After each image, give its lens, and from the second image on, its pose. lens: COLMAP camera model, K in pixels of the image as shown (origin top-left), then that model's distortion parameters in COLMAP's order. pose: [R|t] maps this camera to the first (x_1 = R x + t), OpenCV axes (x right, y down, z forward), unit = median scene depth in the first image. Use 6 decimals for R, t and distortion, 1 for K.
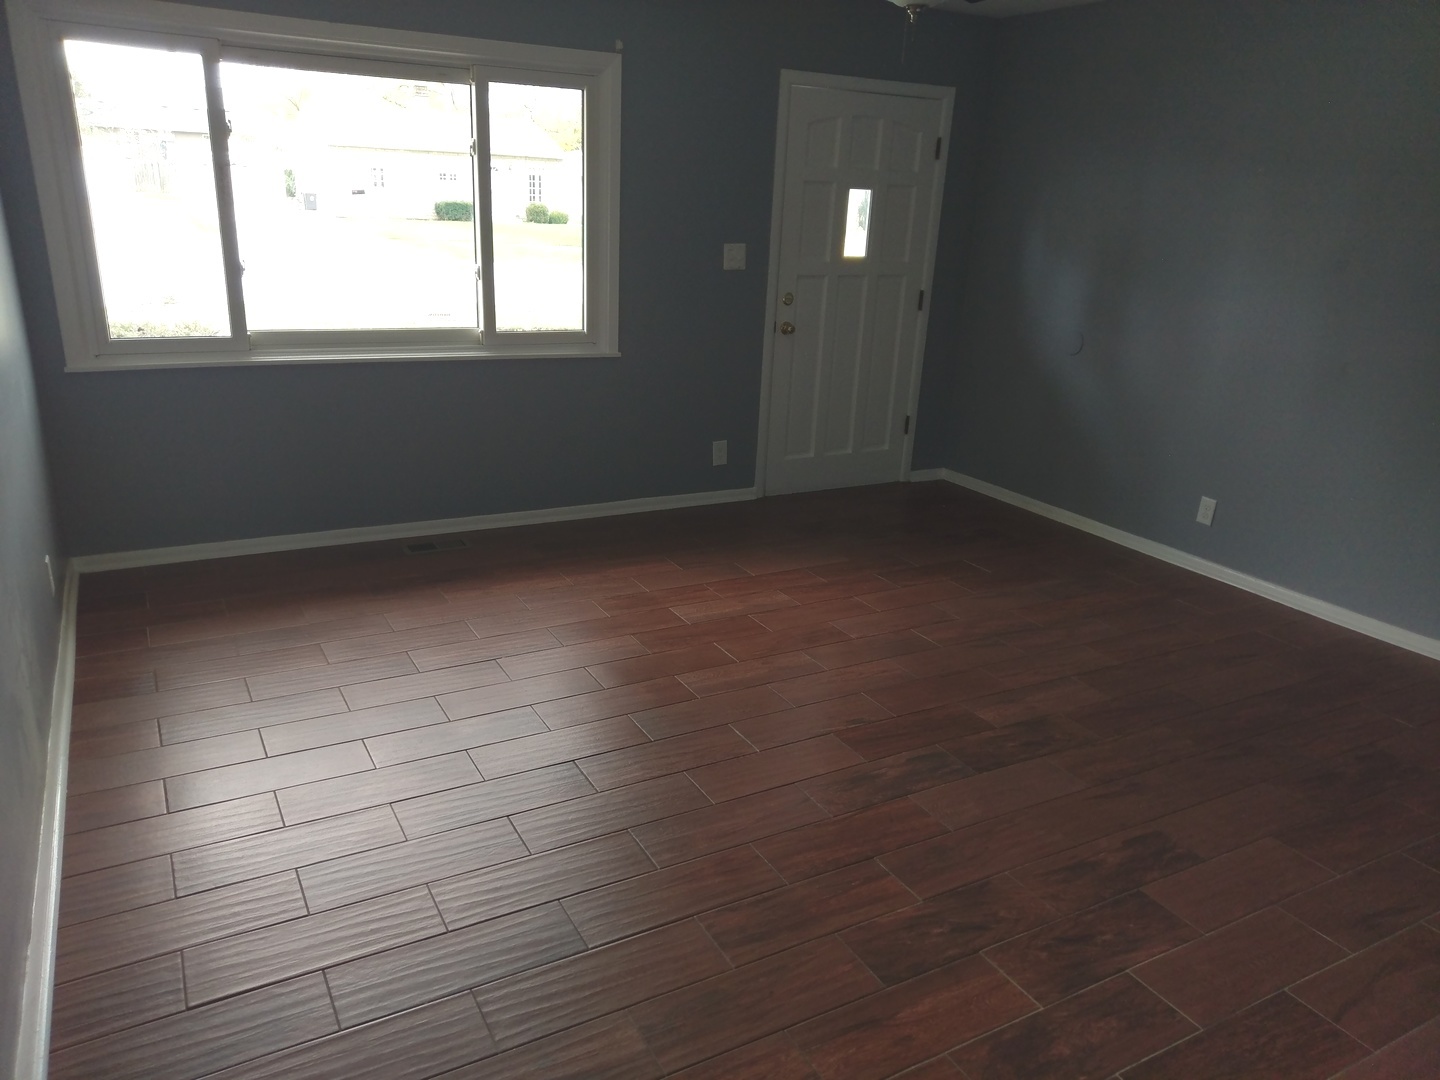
lens RADIAL K [[1033.4, 0, 720.0], [0, 1033.4, 540.0], [0, 0, 1]] dist [-0.001237, 0.046683]
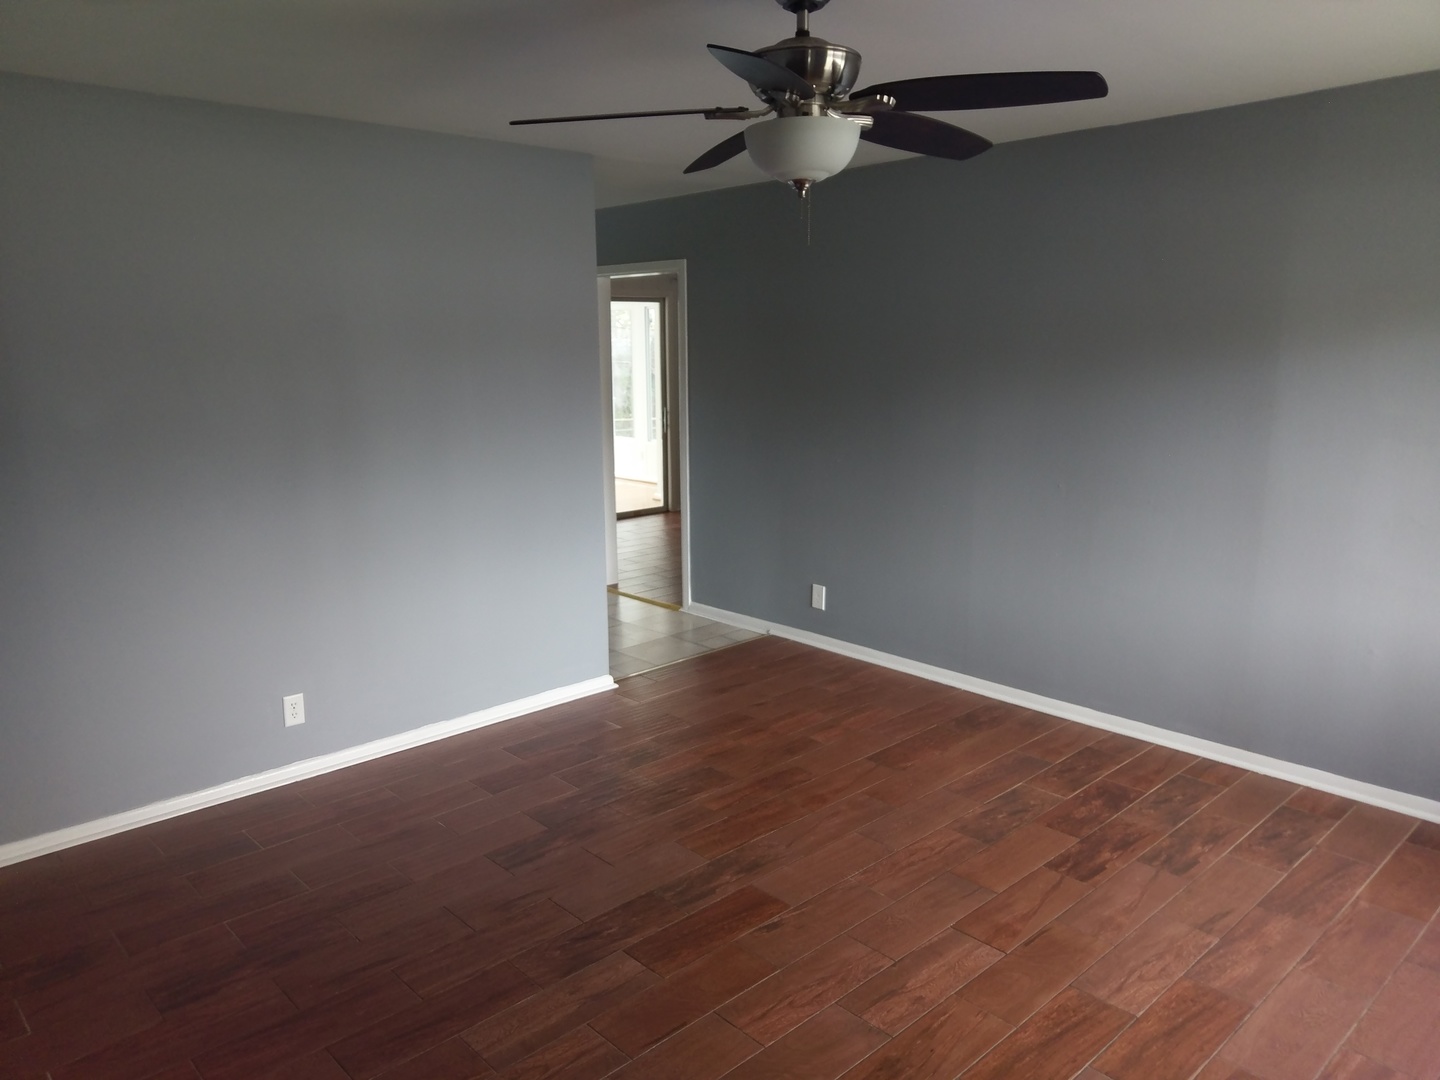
lens RADIAL K [[1033.4, 0, 720.0], [0, 1033.4, 540.0], [0, 0, 1]] dist [-0.001237, 0.046683]
pose [[-0.969832, 0.008814, -0.243616, 0.433293], [-0.110245, 0.875455, 0.470558, -0.603516], [0.217422, 0.483219, -0.848072, 1.734824]]
